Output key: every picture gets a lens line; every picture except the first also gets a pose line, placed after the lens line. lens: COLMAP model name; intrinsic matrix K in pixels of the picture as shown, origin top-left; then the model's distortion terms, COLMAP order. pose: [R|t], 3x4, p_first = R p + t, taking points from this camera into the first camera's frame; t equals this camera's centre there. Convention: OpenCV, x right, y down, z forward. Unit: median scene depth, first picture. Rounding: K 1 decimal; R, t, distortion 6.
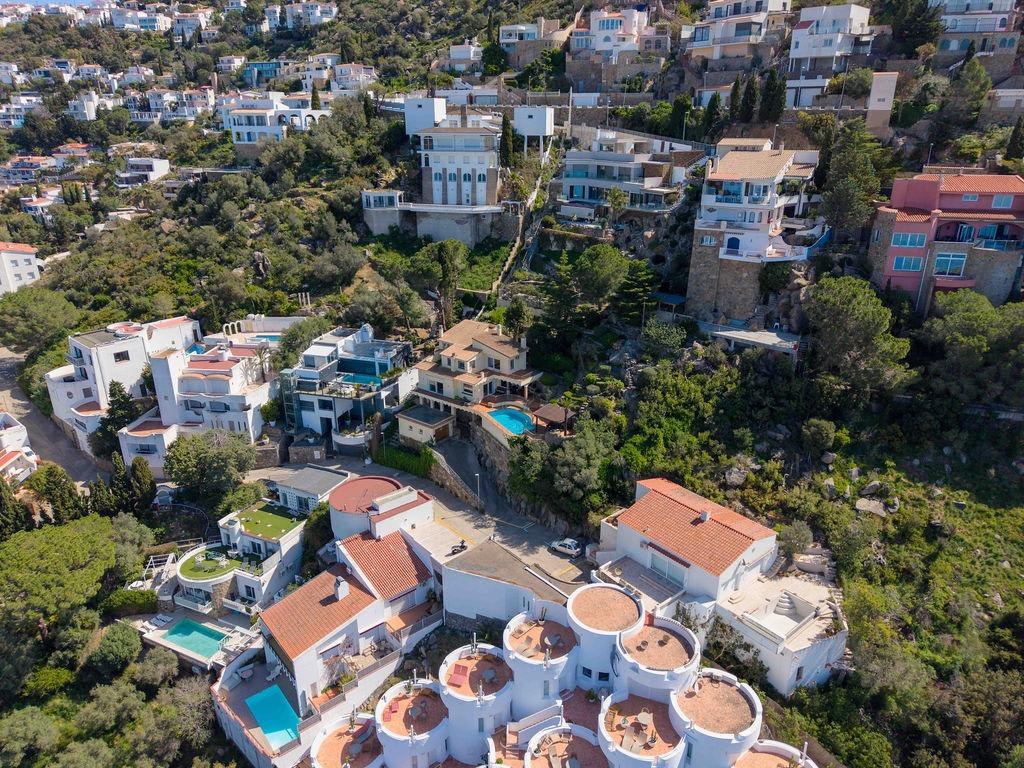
lens RADIAL K [[685.3, 0, 512.0], [0, 685.3, 384.0], [0, 0, 1]] dist [0.004281, -0.014825]
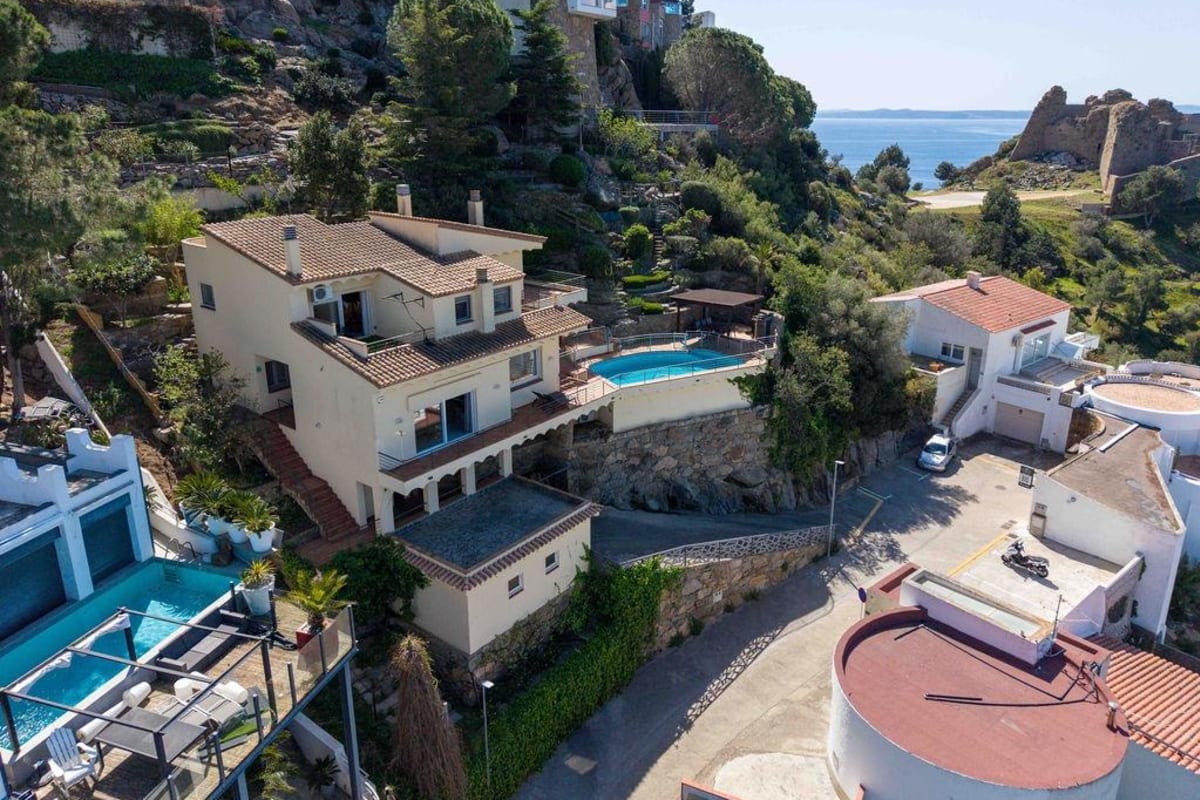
lens RADIAL K [[809.1, 0, 612.3], [0, 809.1, 339.5], [0, 0, 1]] dist [-0.006045, 0.001420]
pose [[0.002972, -0.269281, 0.963057, -0.387859], [0.356443, 0.900089, 0.250575, -0.076922], [-0.934312, 0.342531, 0.098658, 0.841491]]
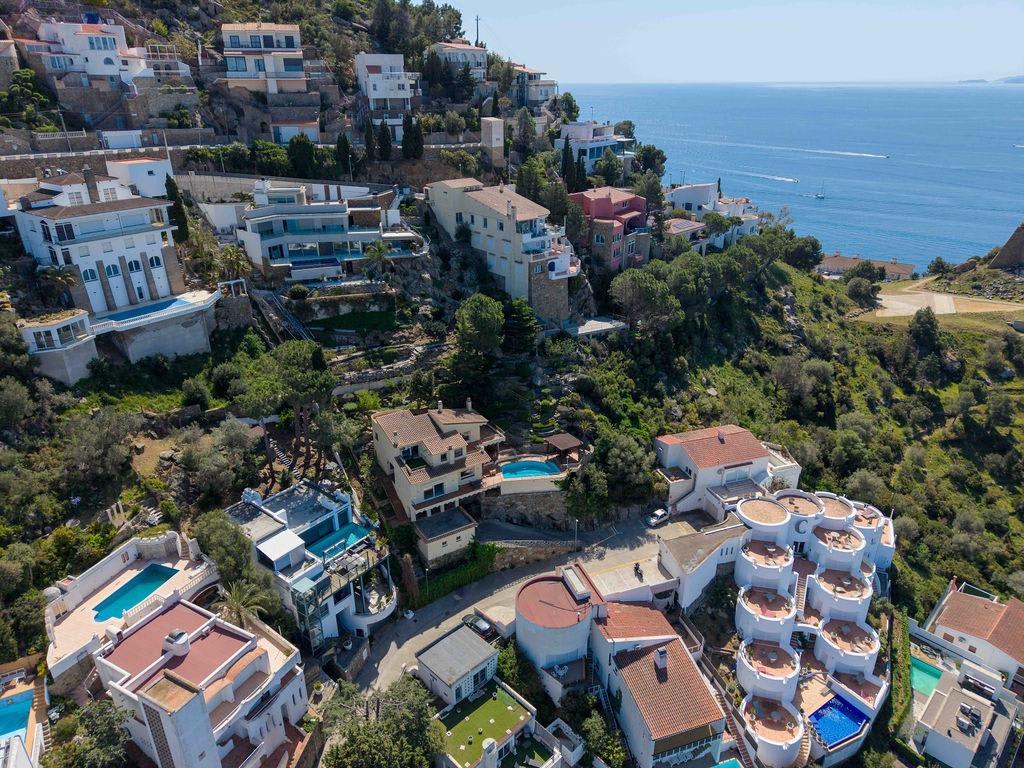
lens RADIAL K [[689.2, 0, 525.7], [0, 689.2, 370.8], [0, 0, 1]] dist [0.076038, -0.129963]
pose [[0.346471, -0.361394, 0.865651, -0.759182], [0.337705, 0.908989, 0.244323, -0.305457], [-0.875165, 0.207684, 0.436983, 0.431049]]
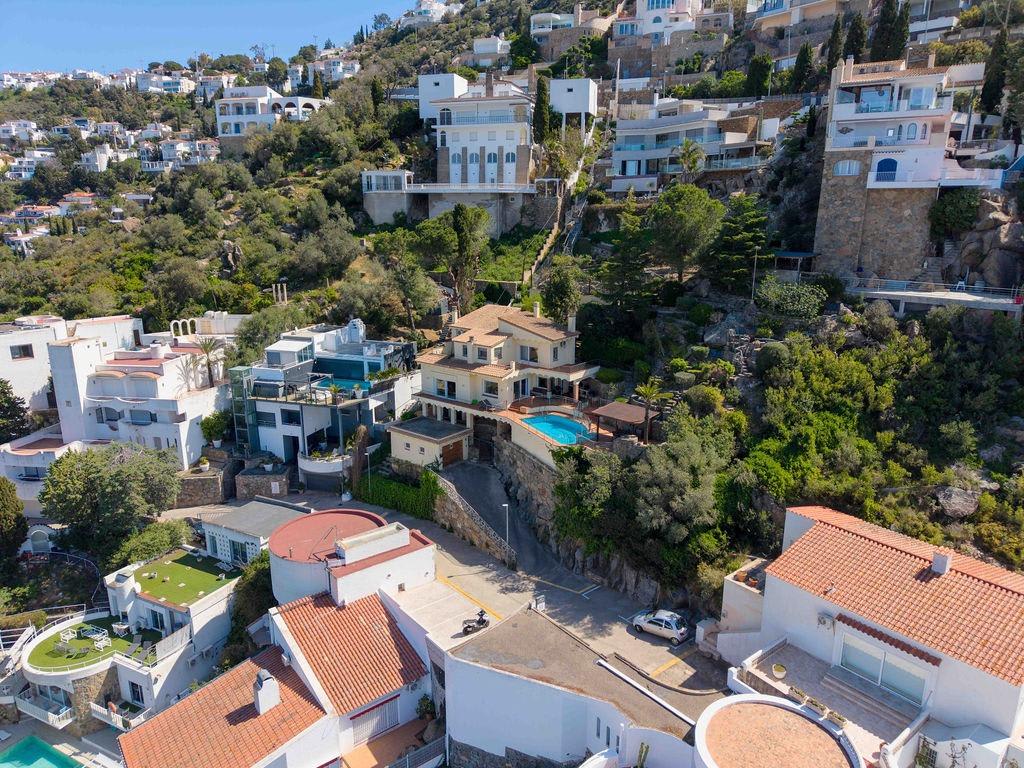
lens RADIAL K [[685.3, 0, 512.0], [0, 685.3, 384.0], [0, 0, 1]] dist [0.004281, -0.014825]
pose [[0.999627, 0.008109, -0.026061, -0.023879], [-0.011213, 0.992556, -0.121272, 0.078604], [0.024883, 0.121519, 0.992277, 0.290260]]
